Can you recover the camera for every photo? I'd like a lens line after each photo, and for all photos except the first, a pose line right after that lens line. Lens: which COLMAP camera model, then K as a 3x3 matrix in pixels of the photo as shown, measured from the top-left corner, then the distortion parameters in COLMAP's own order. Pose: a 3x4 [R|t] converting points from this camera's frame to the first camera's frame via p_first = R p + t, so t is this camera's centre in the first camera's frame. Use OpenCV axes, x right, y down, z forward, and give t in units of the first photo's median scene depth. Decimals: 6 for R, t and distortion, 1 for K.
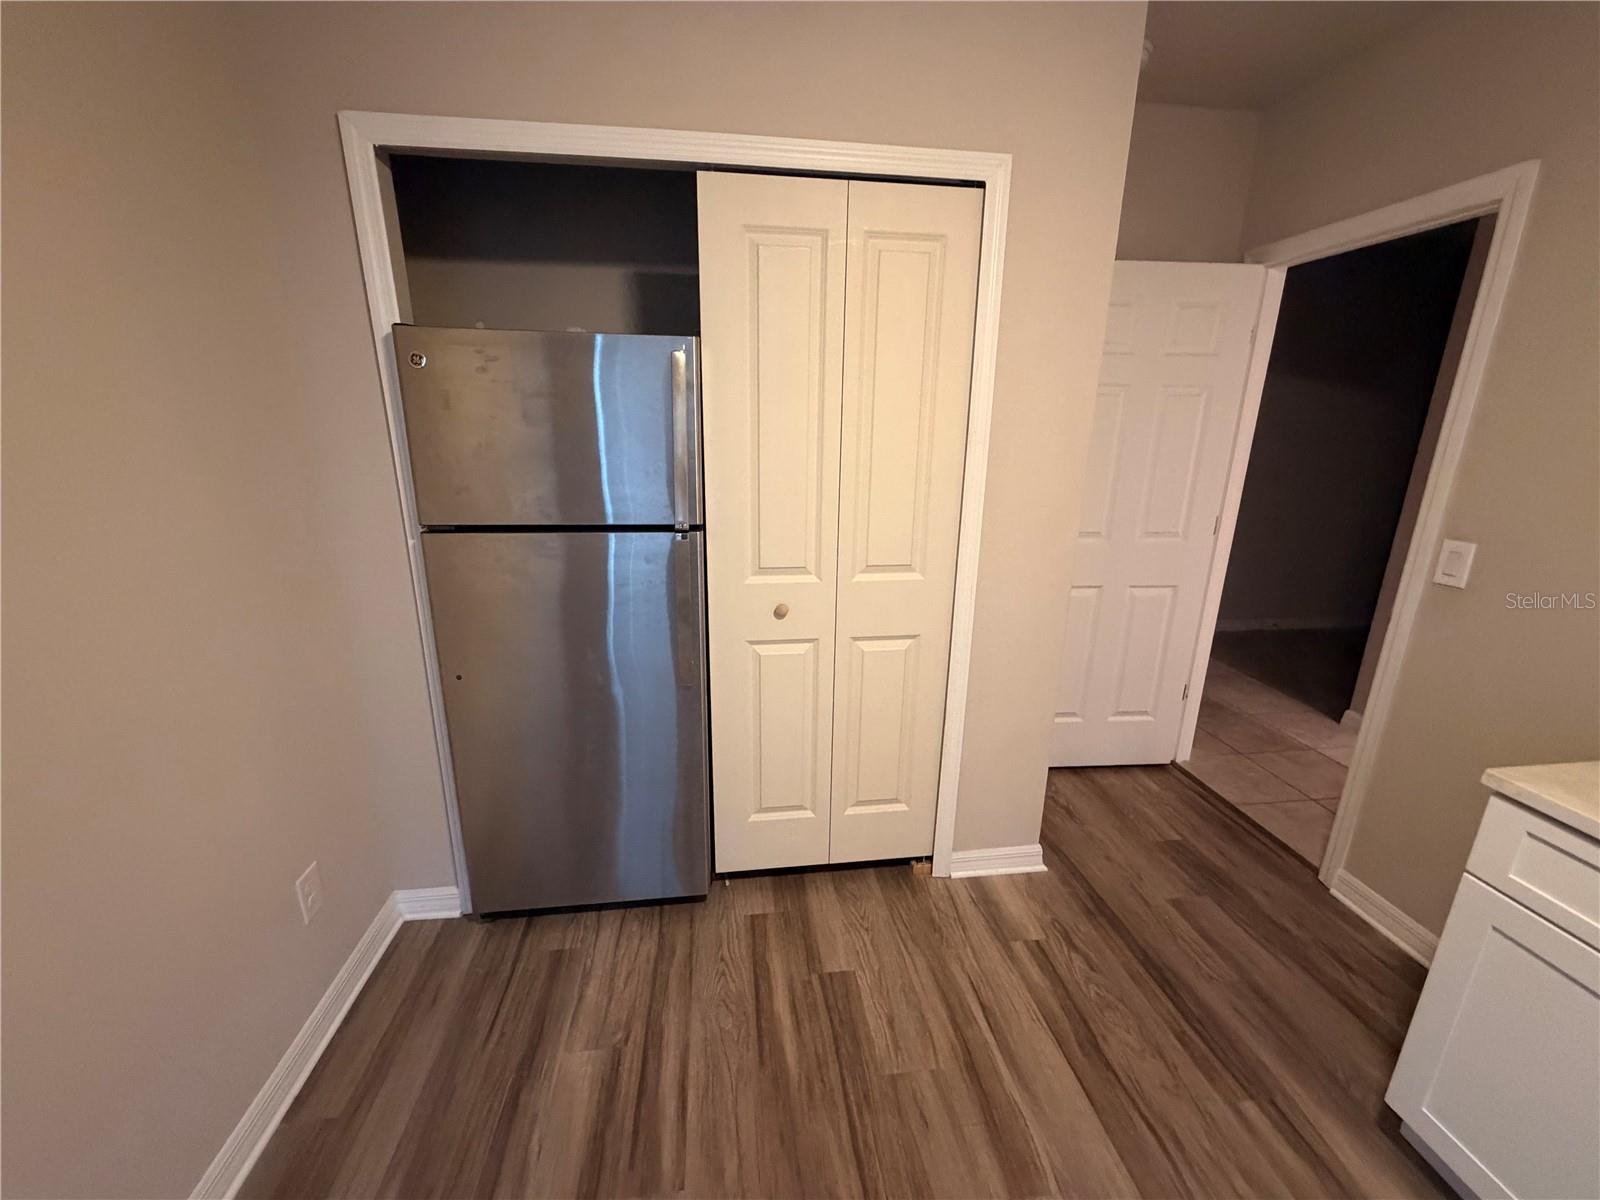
lens RADIAL K [[639.1, 0, 799.4], [0, 639.1, 596.7], [0, 0, 1]] dist [0.000640, 0.000318]
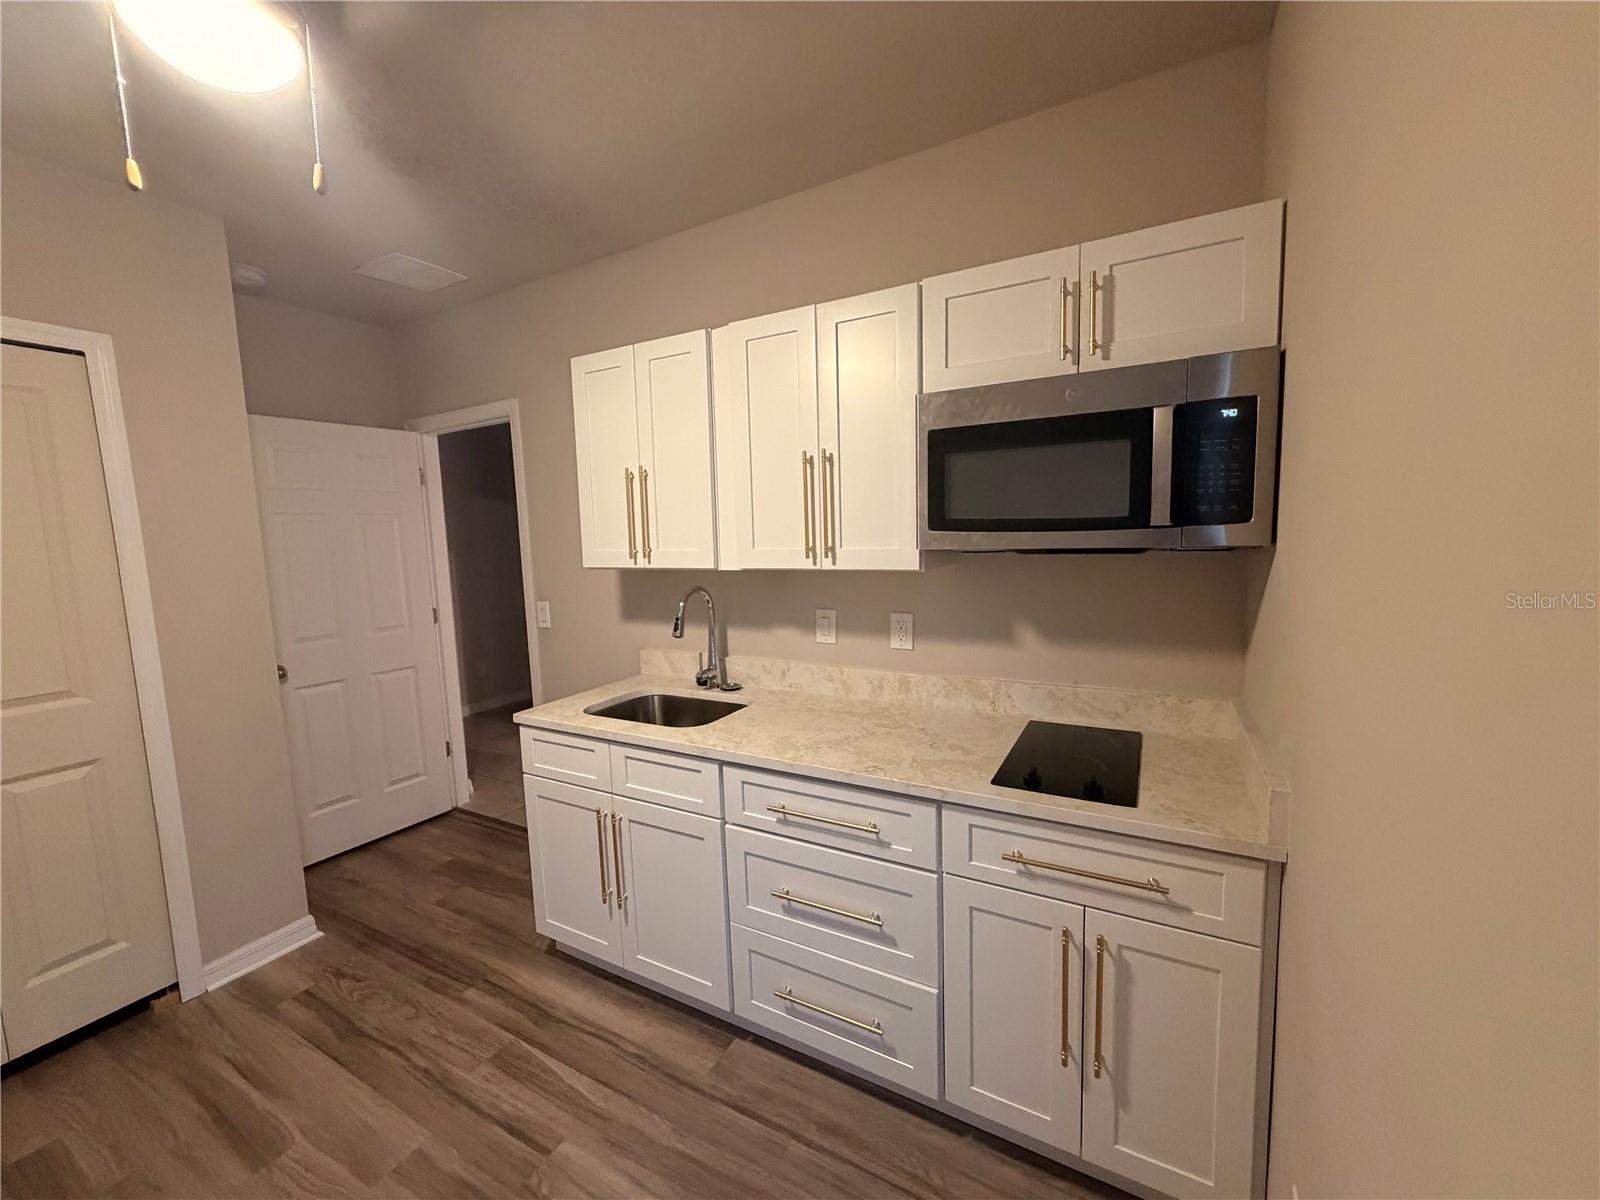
lens RADIAL K [[639.1, 0, 798.4], [0, 639.1, 599.8], [0, 0, 1]] dist [0.000640, 0.000318]
pose [[0.598269, -0.117284, 0.792665, 0.076508], [0.254128, 0.965935, -0.048884, 0.145493], [-0.759930, 0.230684, 0.607694, -0.491509]]
